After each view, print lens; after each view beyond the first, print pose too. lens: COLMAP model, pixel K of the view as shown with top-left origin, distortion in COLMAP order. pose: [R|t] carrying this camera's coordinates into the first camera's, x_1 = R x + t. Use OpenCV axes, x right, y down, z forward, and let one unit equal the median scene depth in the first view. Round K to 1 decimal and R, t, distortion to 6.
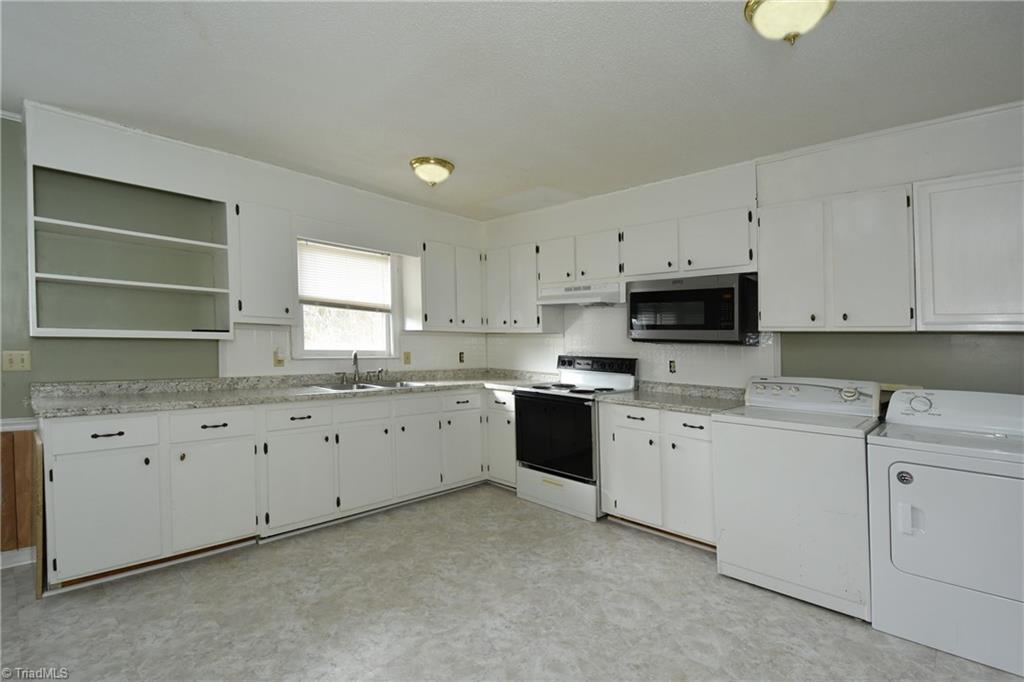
lens RADIAL K [[496.8, 0, 512.0], [0, 496.8, 341.0], [0, 0, 1]] dist [-0.000024, -0.000631]
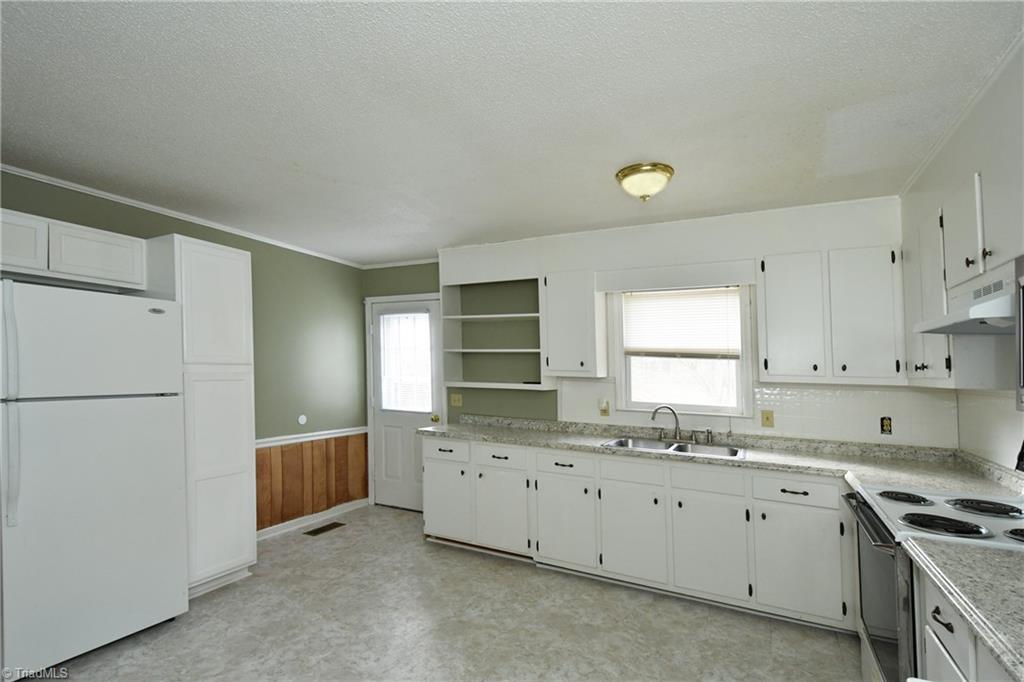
lens RADIAL K [[486.7, 0, 513.1], [0, 486.7, 382.8], [0, 0, 1]] dist [0.035006, -0.000301]
pose [[0.287771, 0.010232, -0.957645, 0.509204], [-0.012825, 0.999894, 0.006830, -0.025987], [0.957613, 0.010317, 0.287872, 0.544683]]
